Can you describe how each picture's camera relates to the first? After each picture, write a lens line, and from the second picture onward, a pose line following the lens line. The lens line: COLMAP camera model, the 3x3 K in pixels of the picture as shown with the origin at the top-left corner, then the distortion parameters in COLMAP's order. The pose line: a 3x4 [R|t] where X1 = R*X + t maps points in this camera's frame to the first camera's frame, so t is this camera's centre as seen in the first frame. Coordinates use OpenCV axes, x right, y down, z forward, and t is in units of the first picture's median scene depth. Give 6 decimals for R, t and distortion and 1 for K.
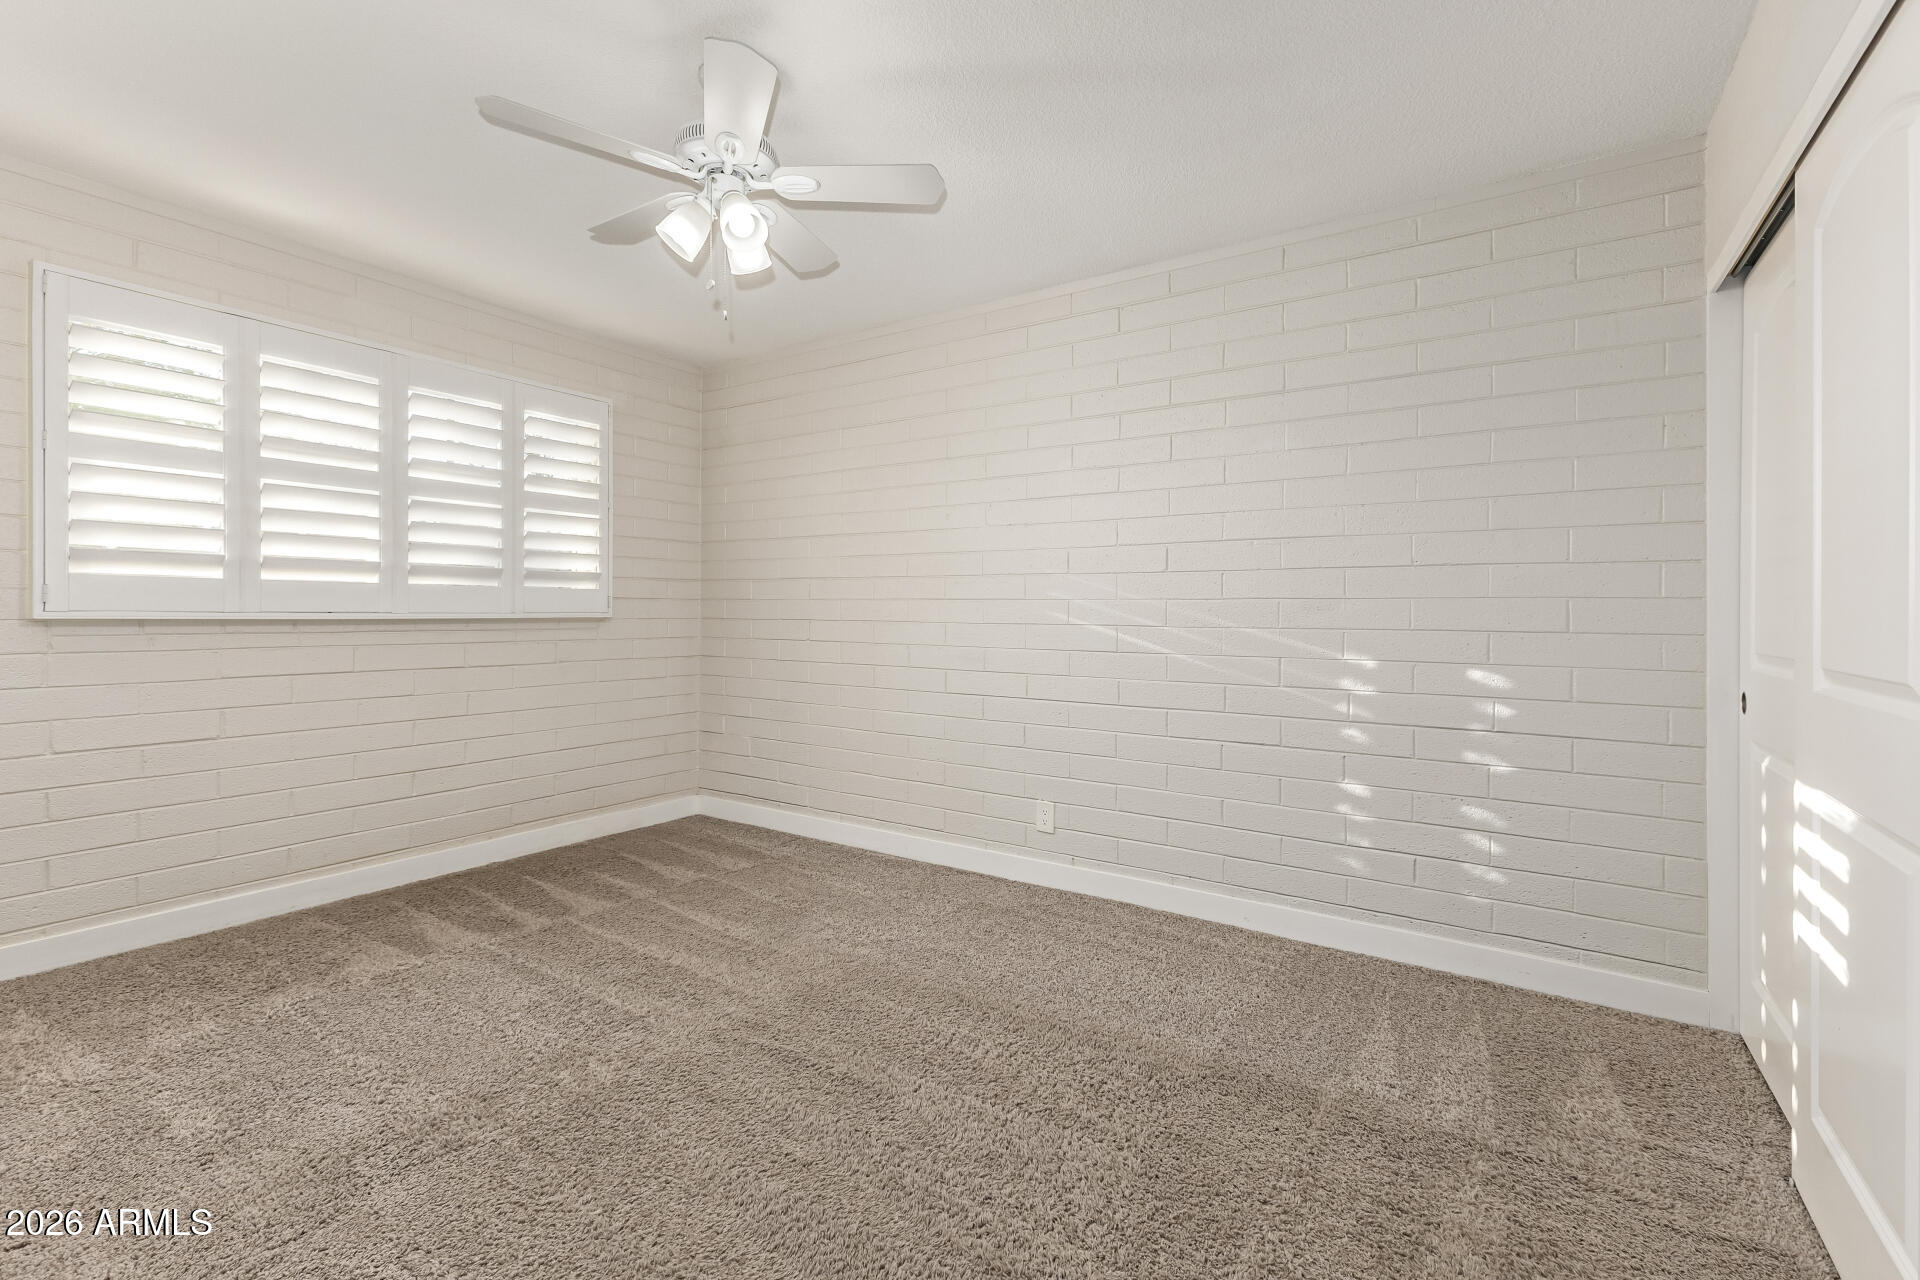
lens RADIAL K [[834.0, 0, 957.6], [0, 834.0, 617.3], [0, 0, 1]] dist [0.016618, -0.000265]
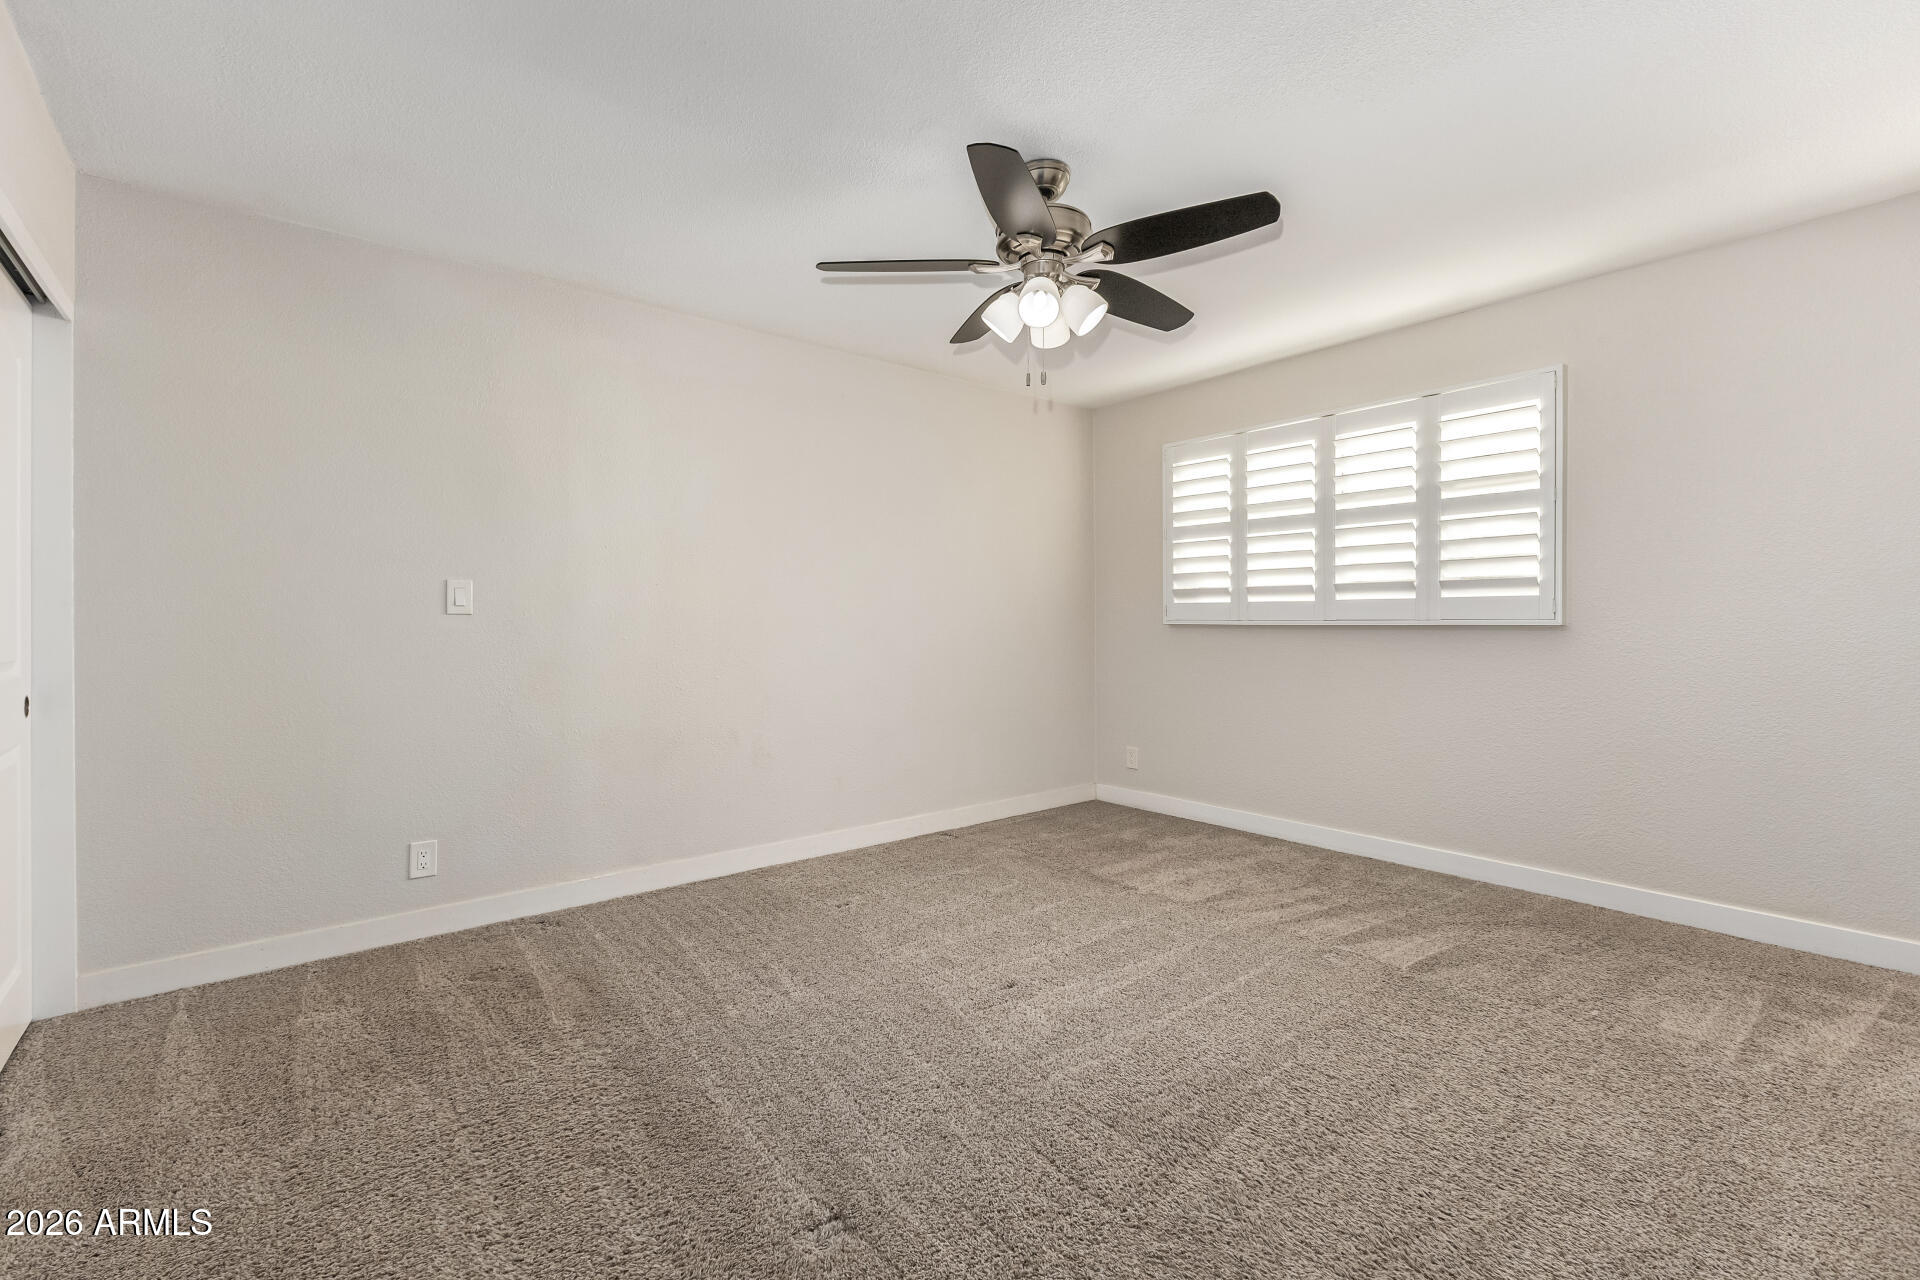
lens RADIAL K [[834.0, 0, 957.6], [0, 834.0, 617.3], [0, 0, 1]] dist [0.016618, -0.000265]
pose [[-0.277078, -0.015934, -0.960715, 0.633548], [-0.010500, 0.999853, -0.013555, 0.006505], [0.960790, 0.006332, -0.277204, 0.797179]]
